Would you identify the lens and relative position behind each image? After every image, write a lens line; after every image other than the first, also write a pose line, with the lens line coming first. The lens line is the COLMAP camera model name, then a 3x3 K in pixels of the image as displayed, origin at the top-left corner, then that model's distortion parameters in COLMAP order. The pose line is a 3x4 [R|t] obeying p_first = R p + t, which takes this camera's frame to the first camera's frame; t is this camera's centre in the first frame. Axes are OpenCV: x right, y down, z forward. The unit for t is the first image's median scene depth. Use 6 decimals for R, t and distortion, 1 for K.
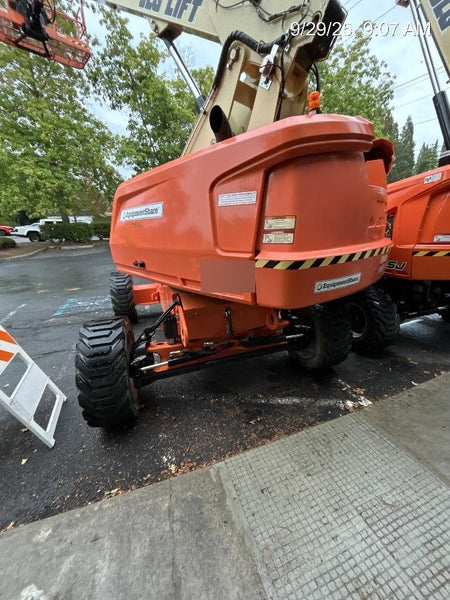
lens RADIAL K [[241.4, 0, 228.4], [0, 241.4, 296.6], [0, 0, 1]] dist [0.000129, -0.000463]
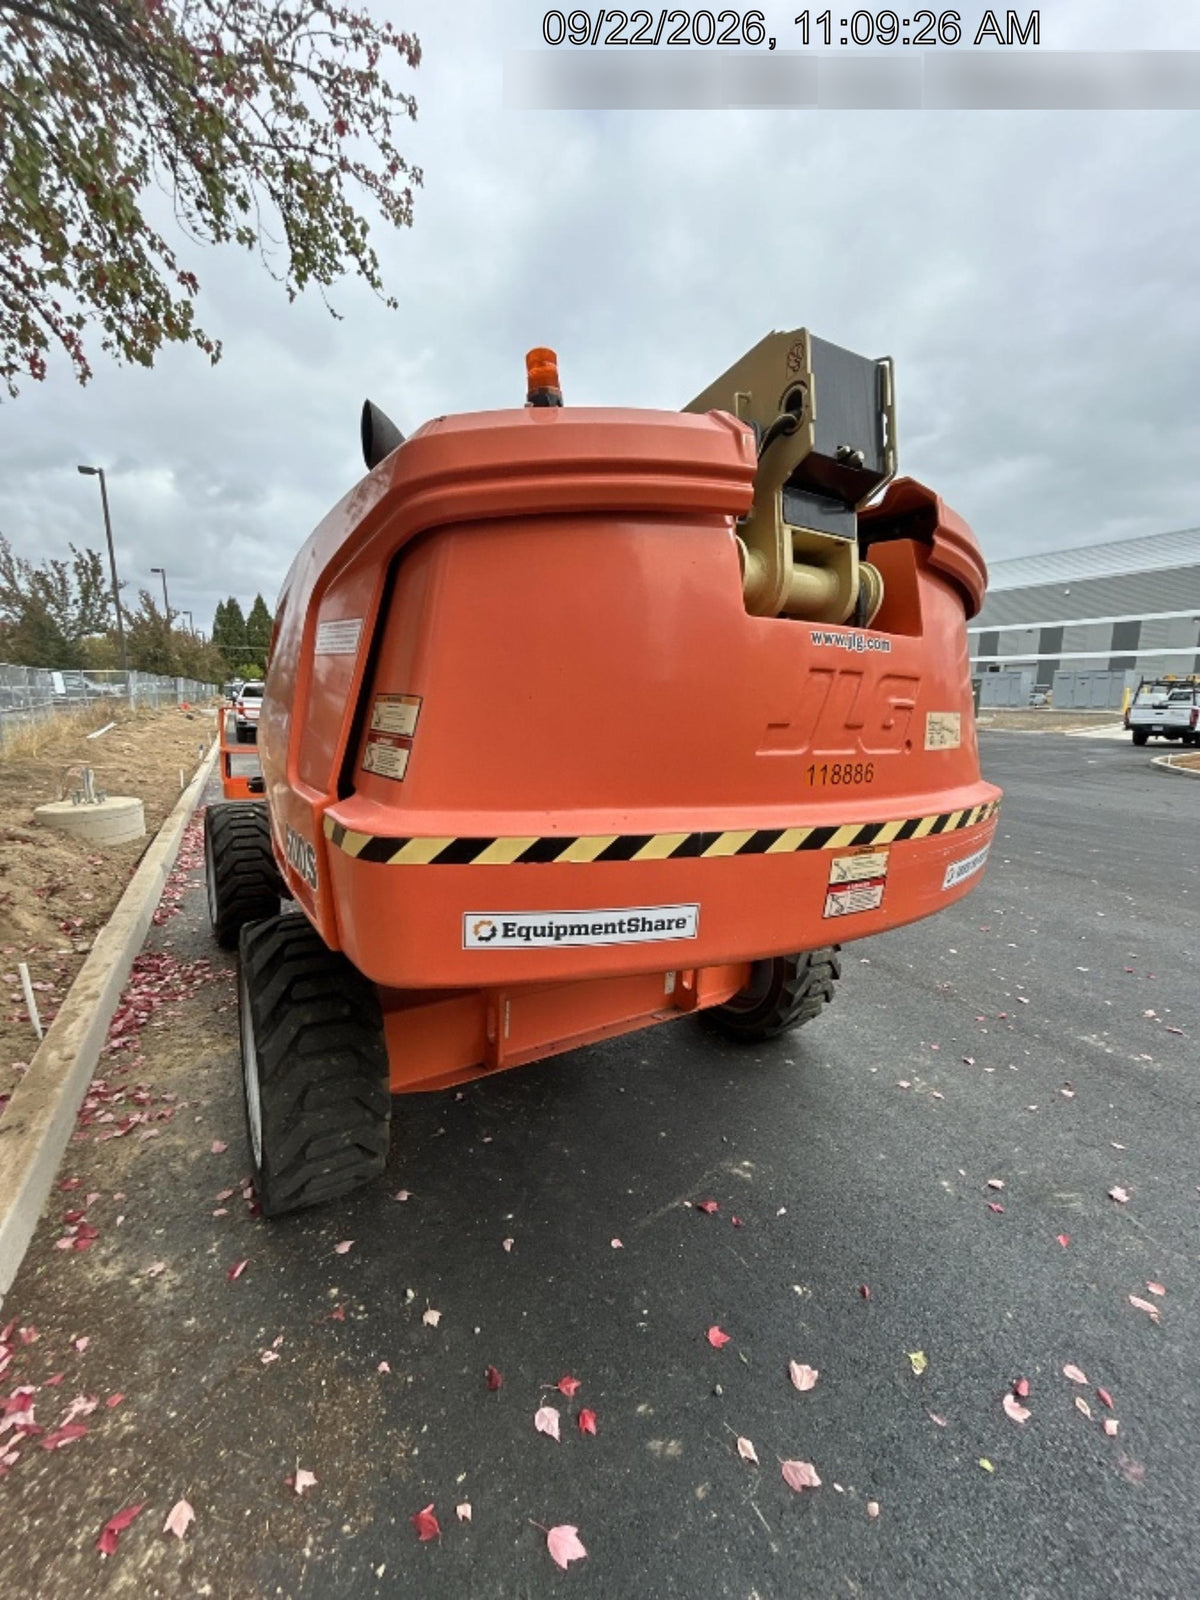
lens RADIAL K [[643.8, 0, 603.8], [0, 643.8, 792.5], [0, 0, 1]] dist [0.000129, -0.000463]
pose [[0.955824, 0.116641, -0.269805, 0.707918], [-0.153549, 0.980835, -0.119940, -0.134542], [0.250644, 0.156070, 0.955416, 0.244933]]
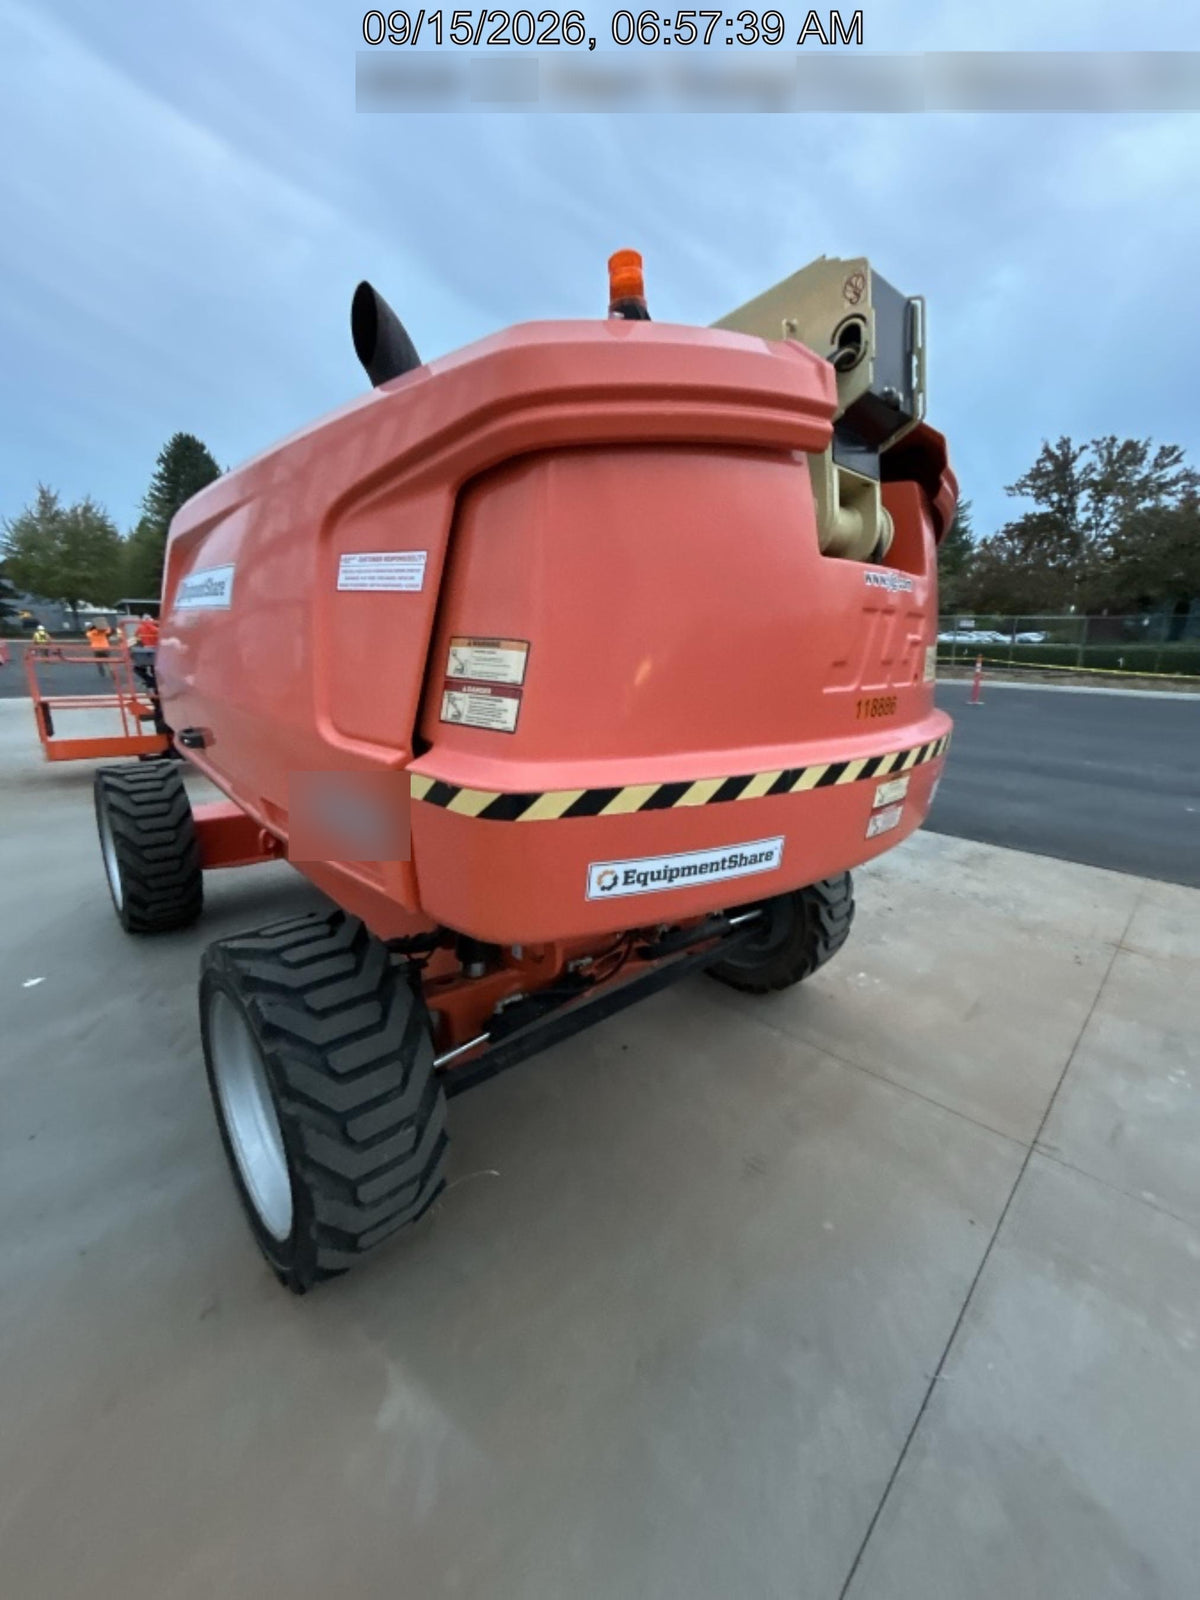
lens RADIAL K [[643.8, 0, 601.4], [0, 643.8, 791.1], [0, 0, 1]] dist [0.000129, -0.000463]
pose [[0.995913, 0.081954, -0.037961, 0.387704], [-0.083522, 0.995631, -0.041742, -0.115367], [0.034374, 0.044742, 0.998407, 0.198996]]
